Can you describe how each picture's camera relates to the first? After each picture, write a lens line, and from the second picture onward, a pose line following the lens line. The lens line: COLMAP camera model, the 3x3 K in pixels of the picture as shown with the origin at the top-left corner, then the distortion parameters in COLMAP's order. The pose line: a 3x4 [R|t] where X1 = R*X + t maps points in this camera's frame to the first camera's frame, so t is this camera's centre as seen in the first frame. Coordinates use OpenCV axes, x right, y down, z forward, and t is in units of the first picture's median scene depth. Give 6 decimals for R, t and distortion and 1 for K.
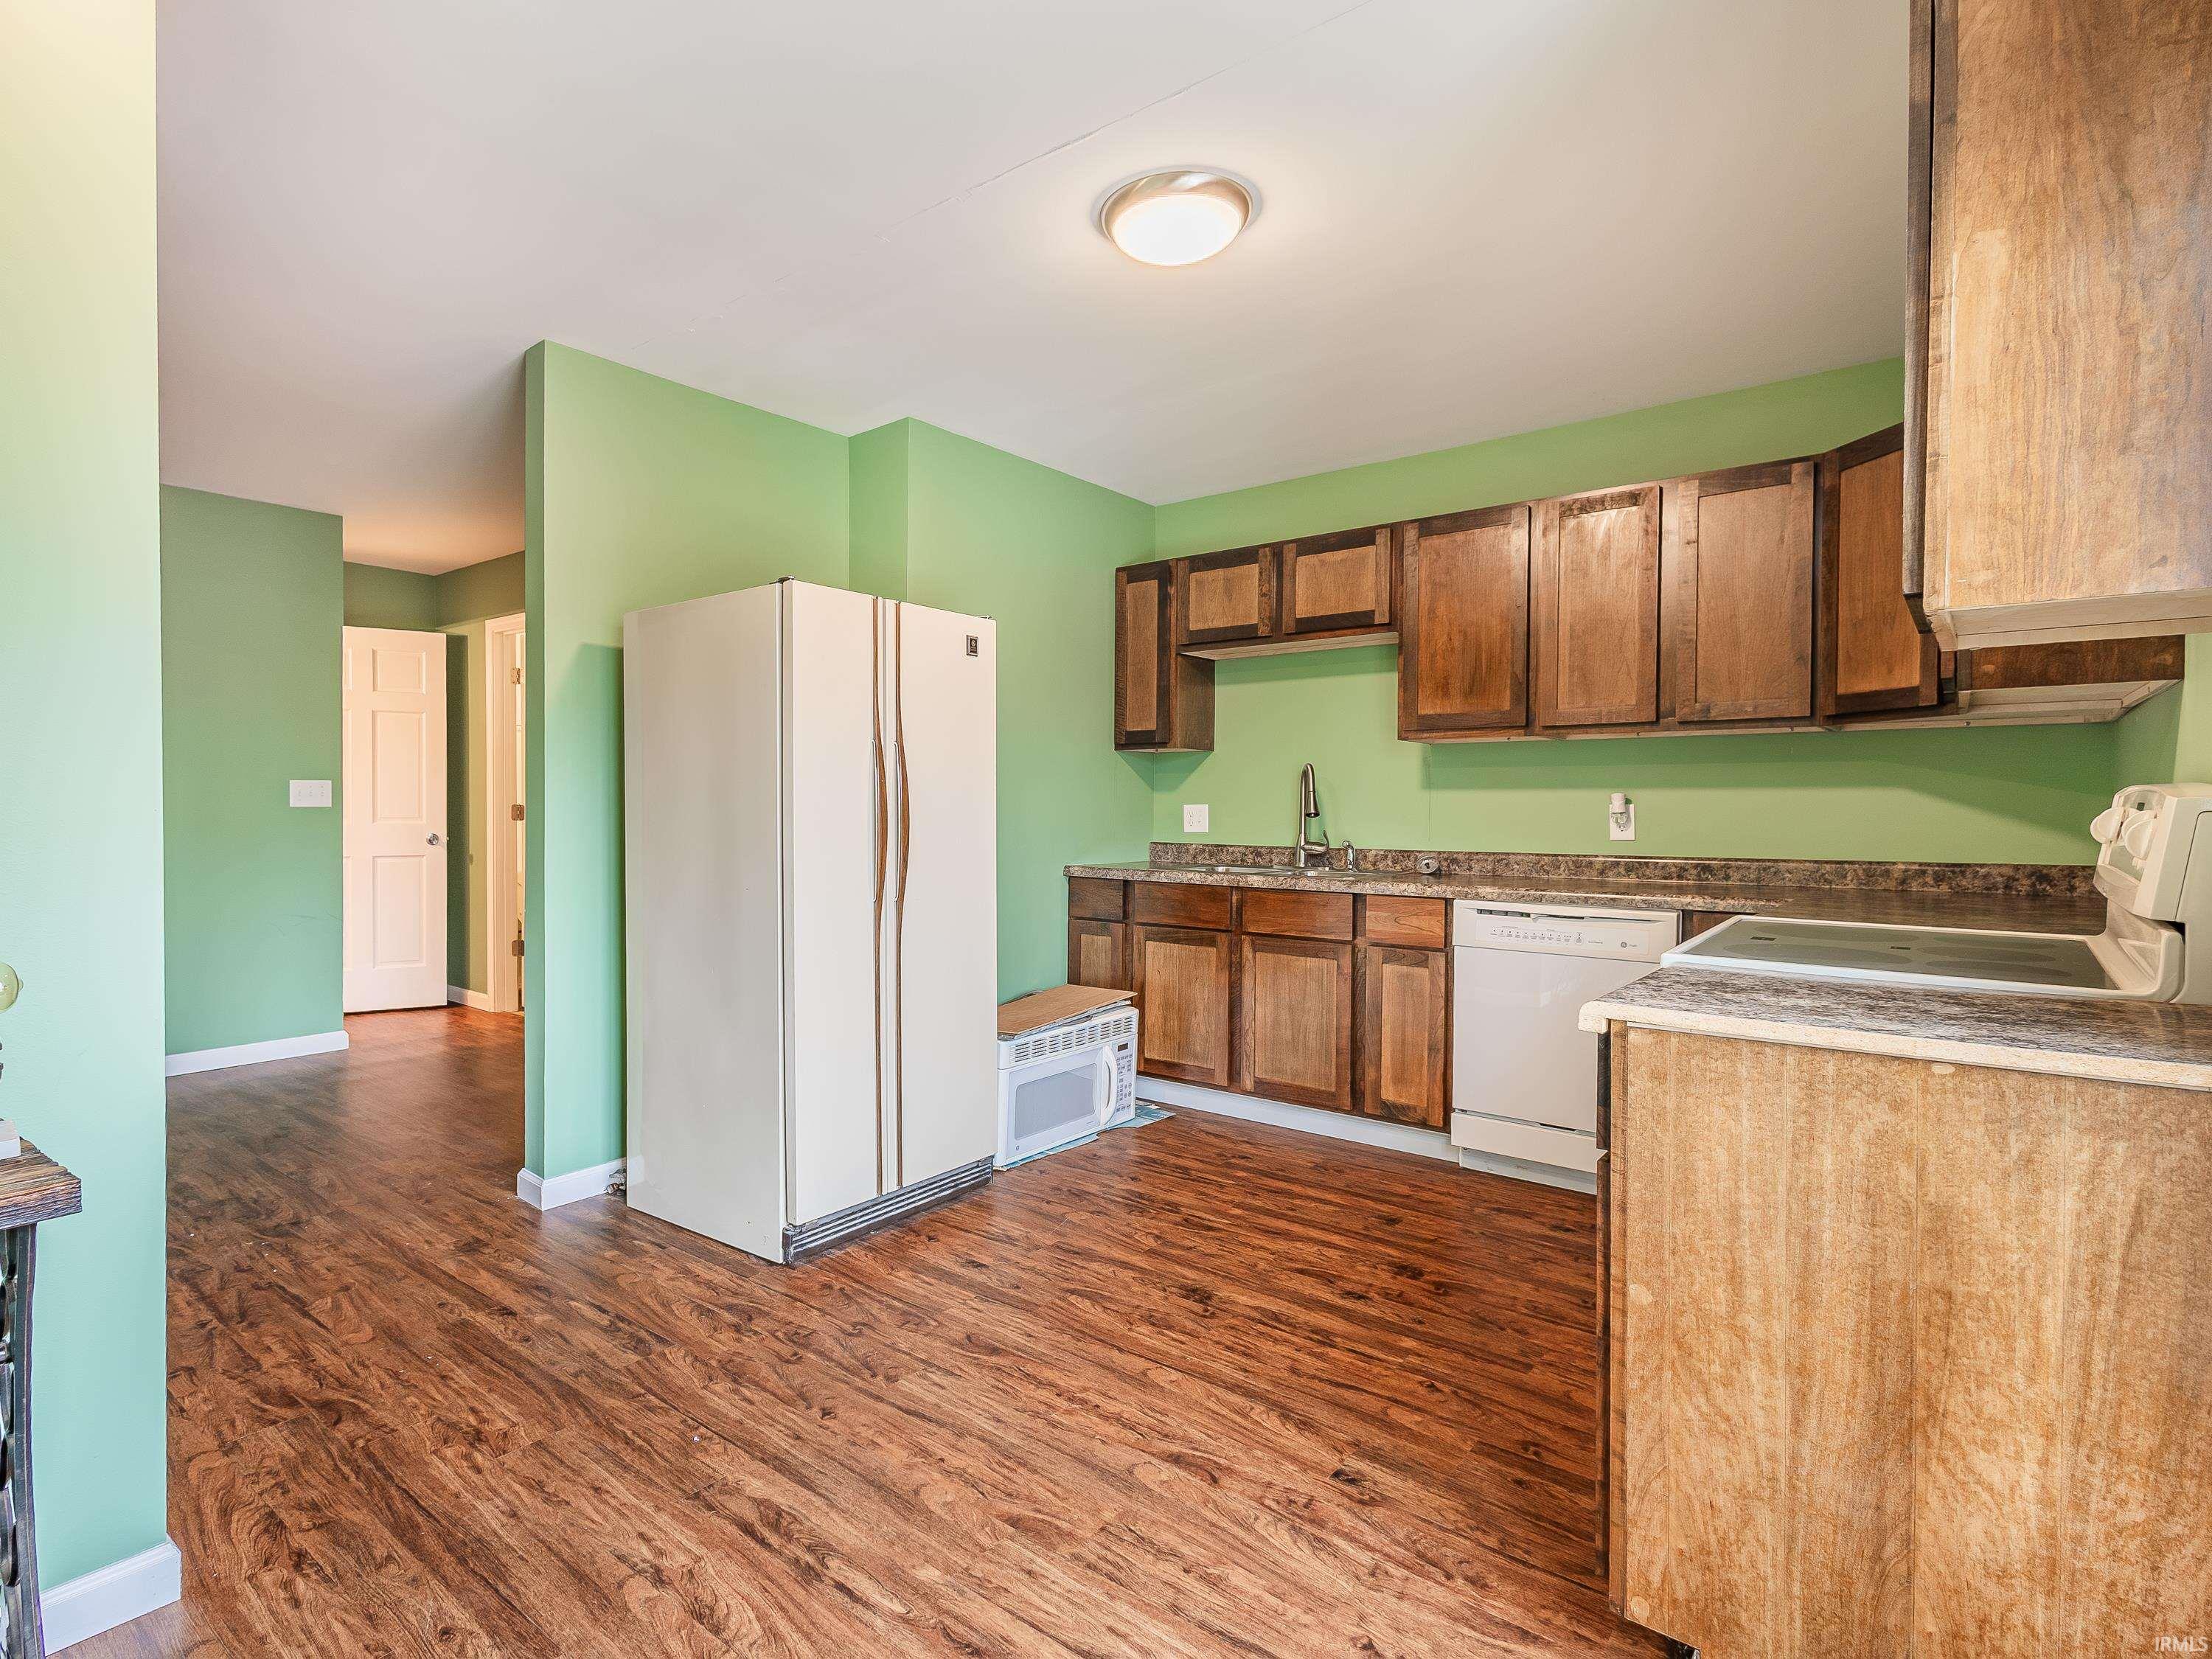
lens RADIAL K [[1167.5, 0, 1106.0], [0, 1167.5, 829.5], [0, 0, 1]] dist [0.000564, -0.000459]
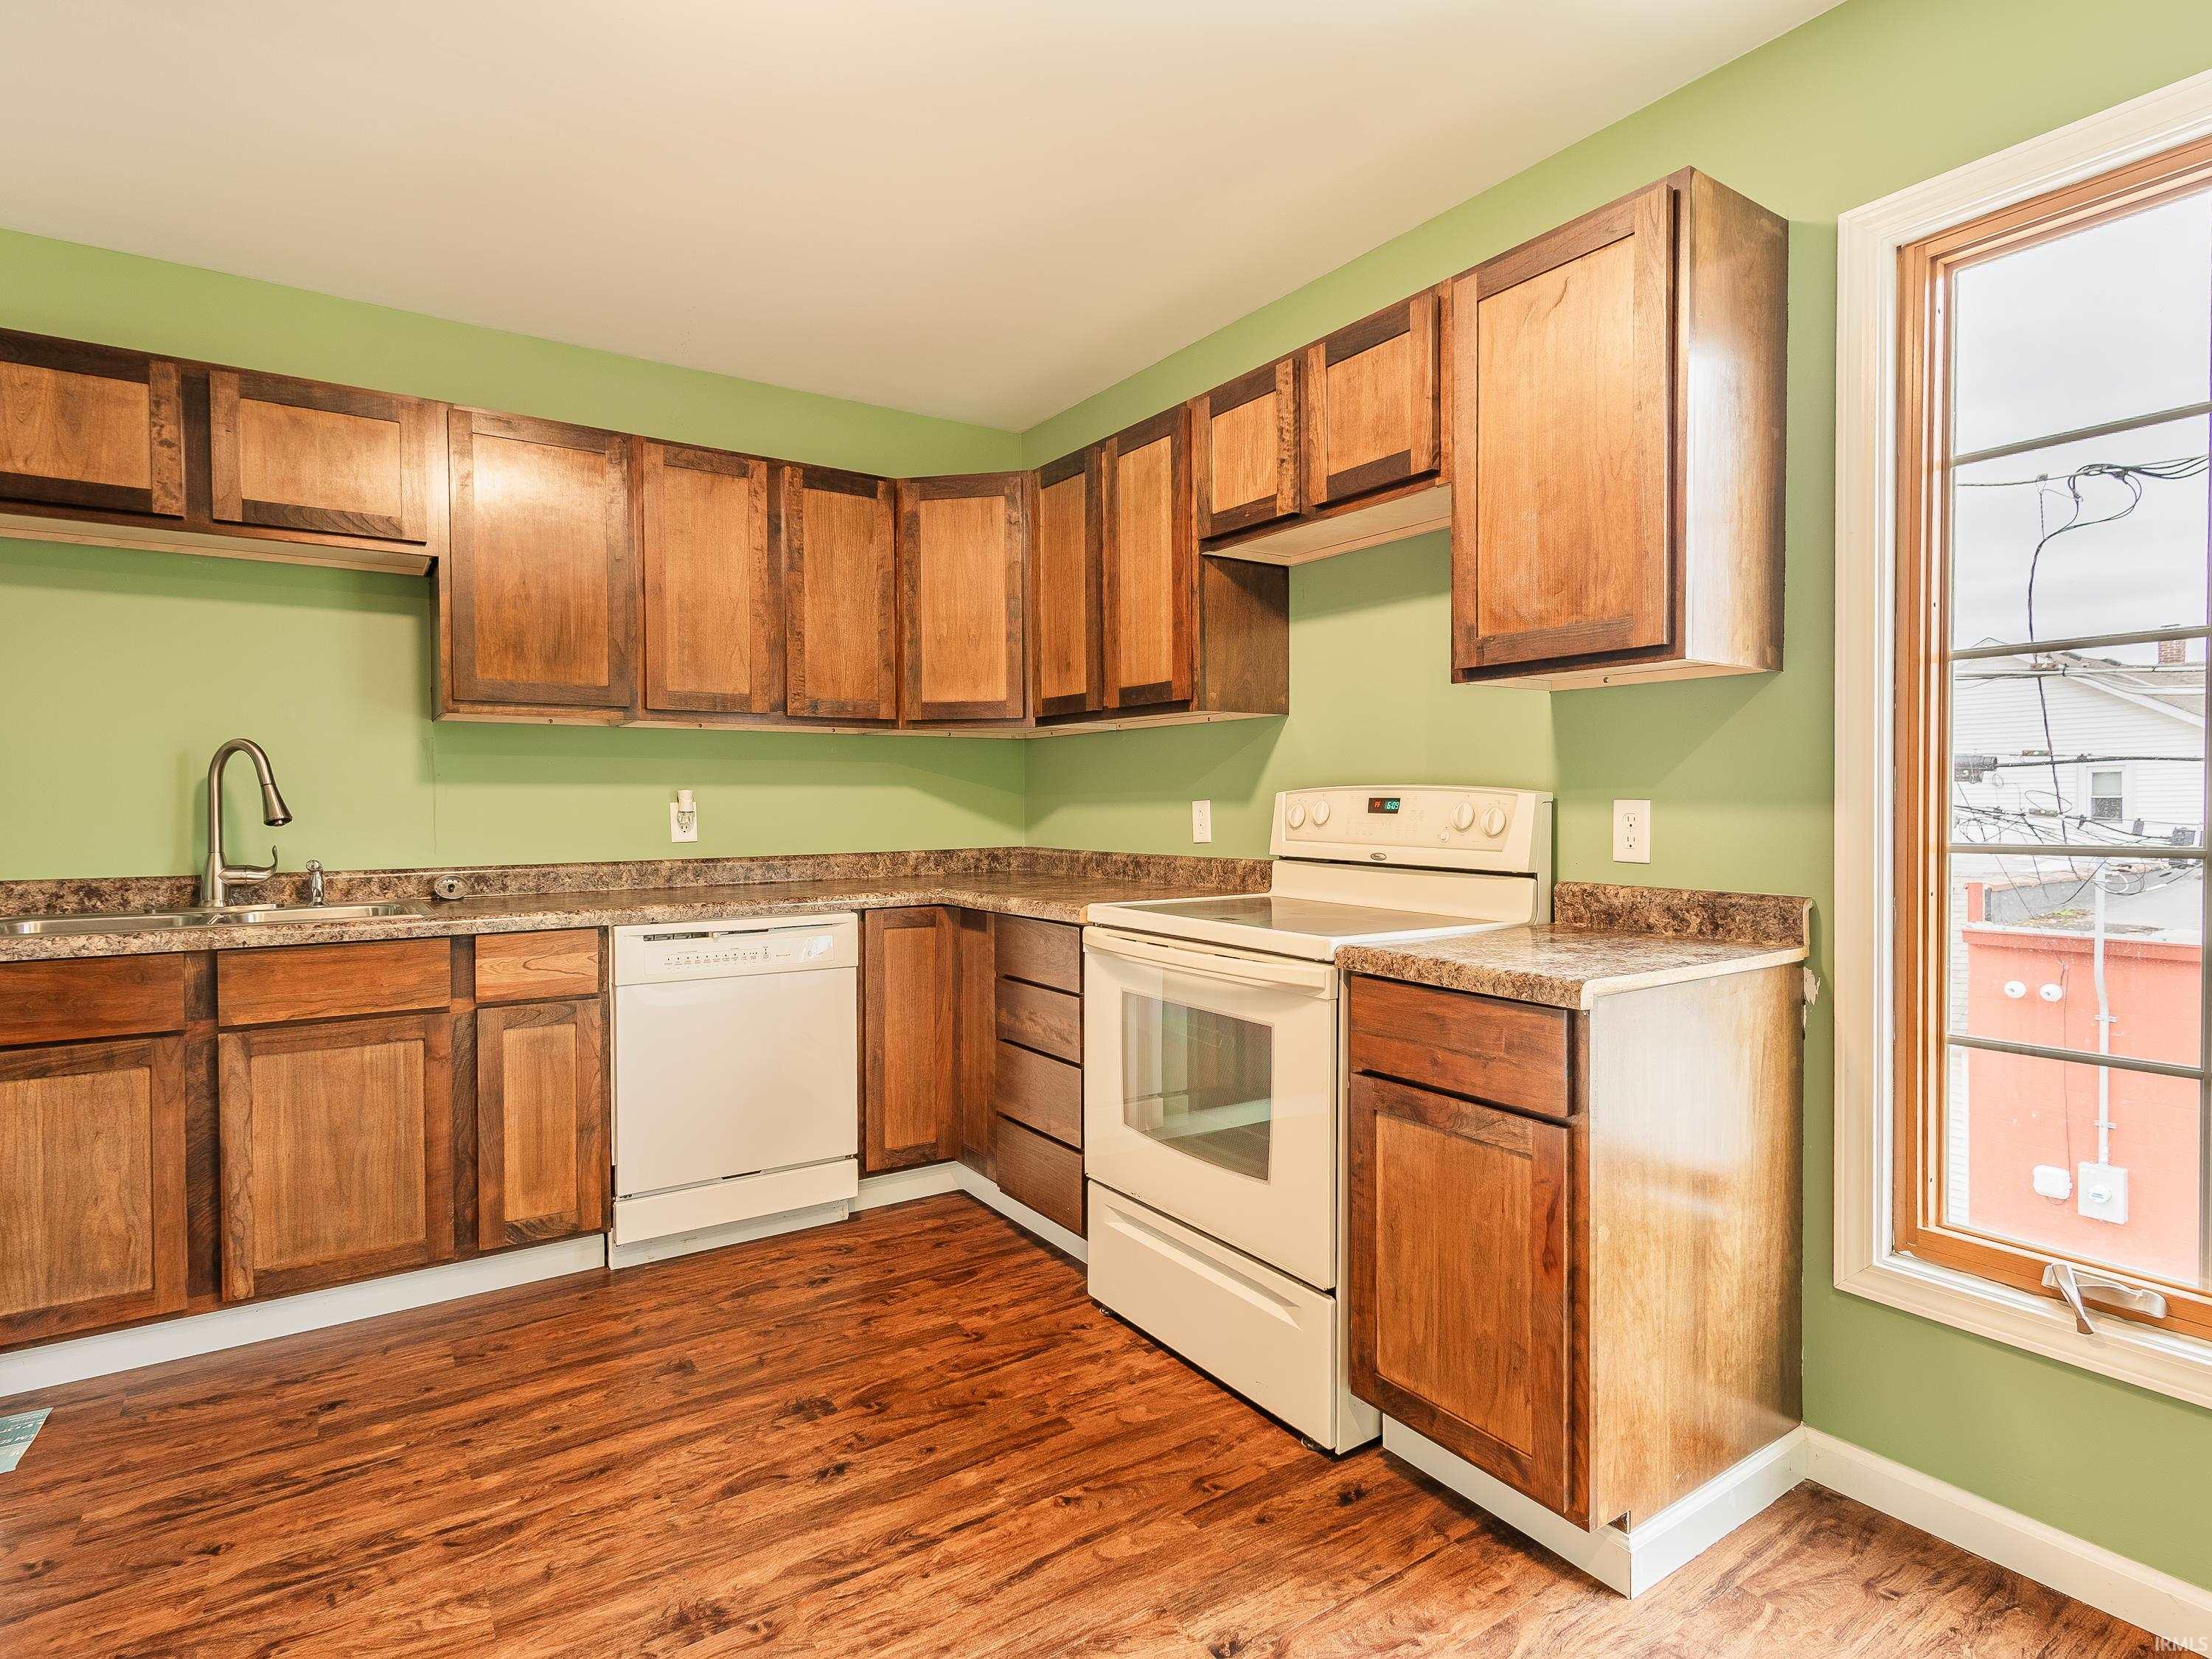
lens RADIAL K [[1108.2, 0, 1102.4], [0, 1108.2, 824.6], [0, 0, 1]] dist [0.004269, -0.000223]
pose [[0.315814, -0.024026, 0.948517, -0.296744], [0.025530, 0.999533, 0.016818, -0.011570], [-0.948478, 0.018904, 0.316280, 0.469939]]
